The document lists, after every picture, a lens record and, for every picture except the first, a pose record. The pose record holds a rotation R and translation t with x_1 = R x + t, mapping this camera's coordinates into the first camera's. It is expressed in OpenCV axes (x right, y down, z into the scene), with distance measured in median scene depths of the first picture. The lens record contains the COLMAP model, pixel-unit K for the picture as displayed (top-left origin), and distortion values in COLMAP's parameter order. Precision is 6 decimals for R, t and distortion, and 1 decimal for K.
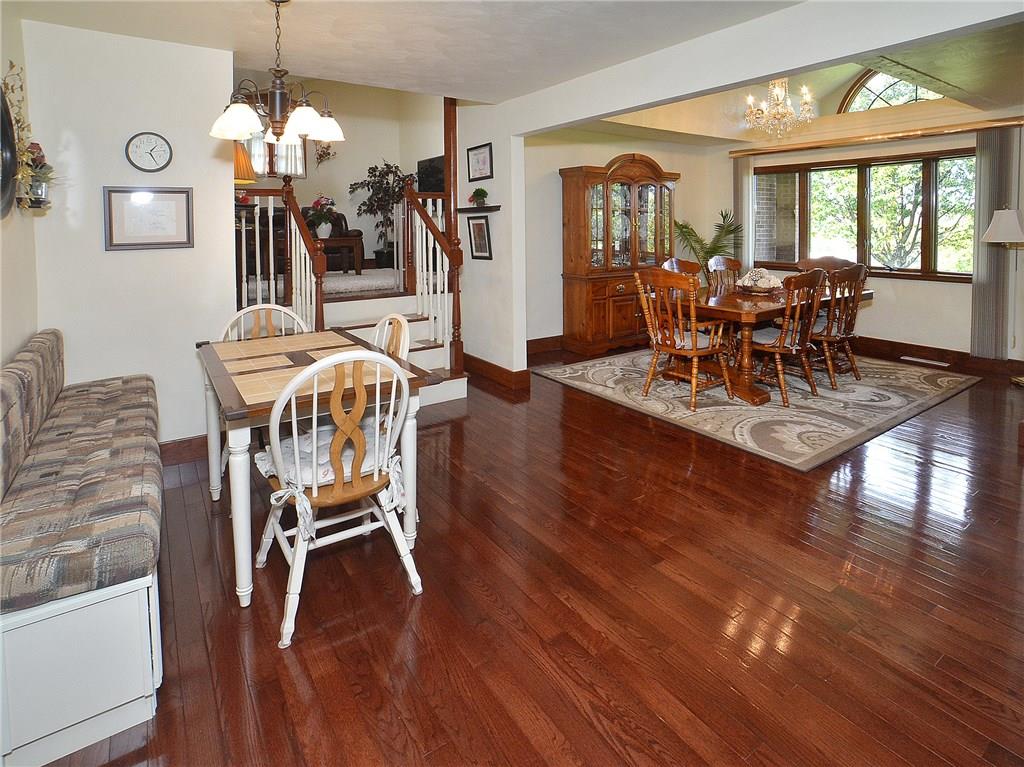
lens RADIAL K [[538.6, 0, 512.0], [0, 538.6, 383.5], [0, 0, 1]] dist [-0.002497, -0.001435]
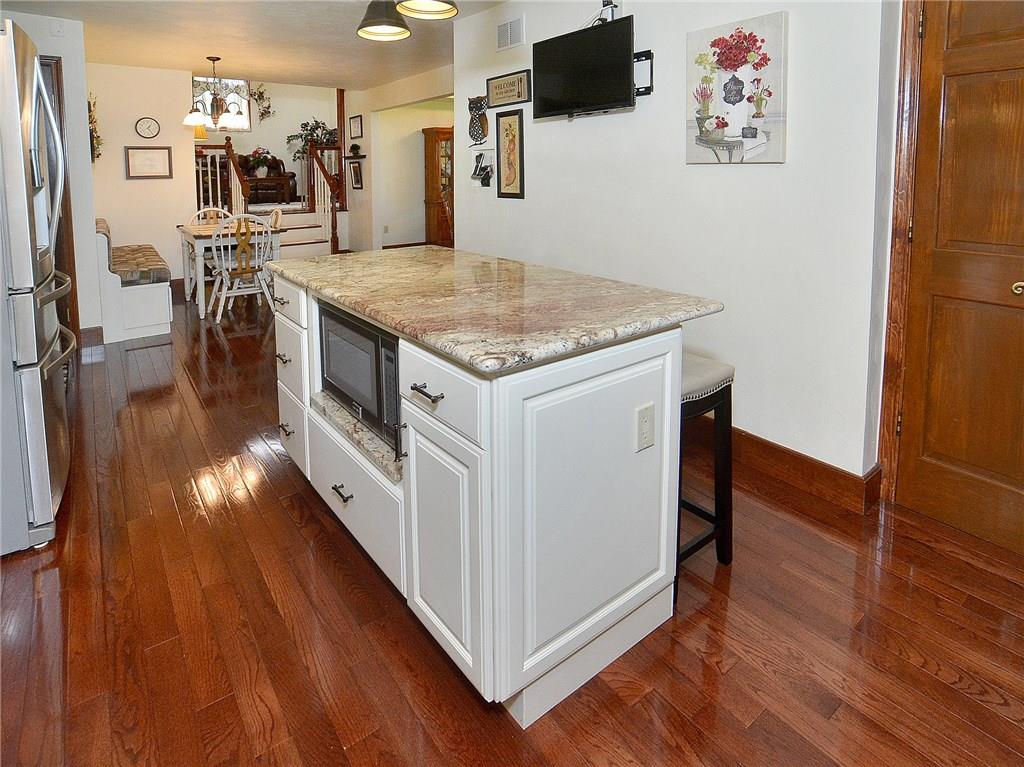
lens RADIAL K [[554.9, 0, 514.5], [0, 554.9, 327.1], [0, 0, 1]] dist [-0.002977, -0.000555]
pose [[0.998564, -0.015846, 0.051177, 0.309808], [0.016431, 0.999804, -0.011032, 0.193753], [-0.050992, 0.011857, 0.998629, -0.621866]]
